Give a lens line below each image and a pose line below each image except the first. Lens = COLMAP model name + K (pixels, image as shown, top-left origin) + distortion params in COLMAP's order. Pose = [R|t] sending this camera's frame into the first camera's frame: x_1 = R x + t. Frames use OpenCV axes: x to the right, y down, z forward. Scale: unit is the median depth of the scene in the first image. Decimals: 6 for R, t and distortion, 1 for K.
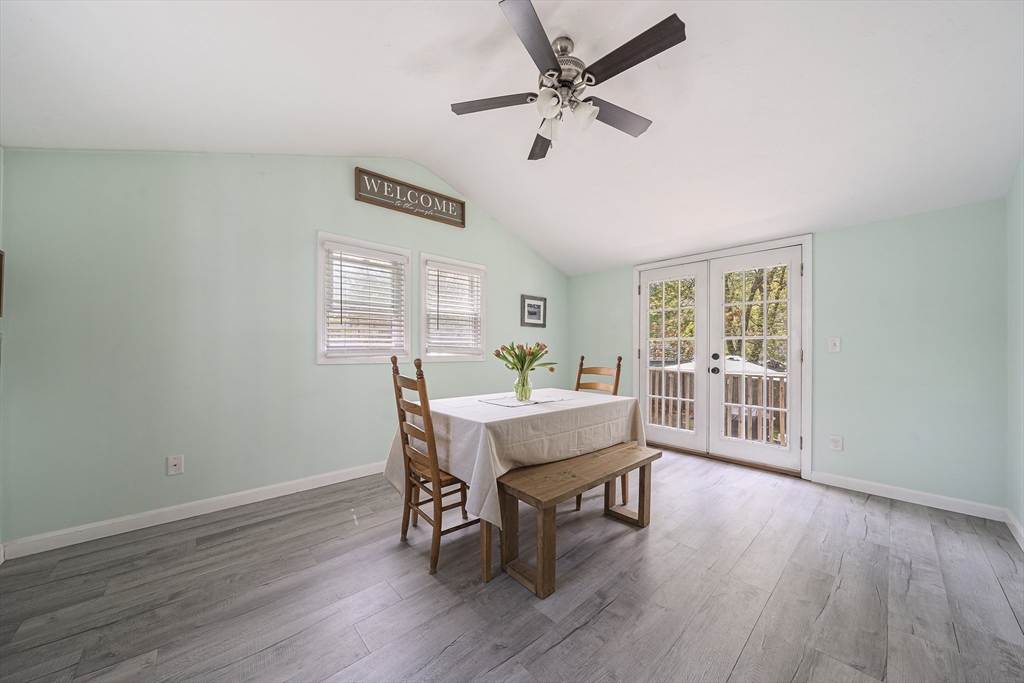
lens RADIAL K [[356.4, 0, 511.3], [0, 356.4, 345.9], [0, 0, 1]] dist [-0.002683, 0.000020]
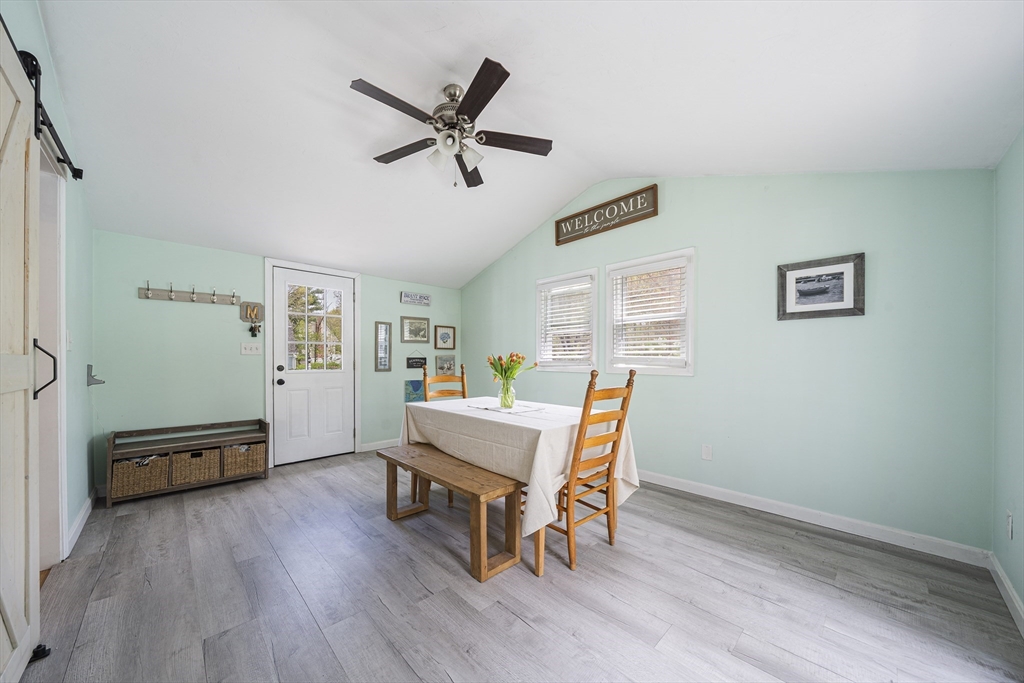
lens RADIAL K [[356.4, 0, 500.2], [0, 356.4, 359.9], [0, 0, 1]] dist [-0.002683, 0.000020]
pose [[0.011448, -0.000220, -0.999934, 0.777149], [0.010047, 0.999950, -0.000105, 0.006863], [0.999884, -0.010045, 0.011450, 0.687040]]
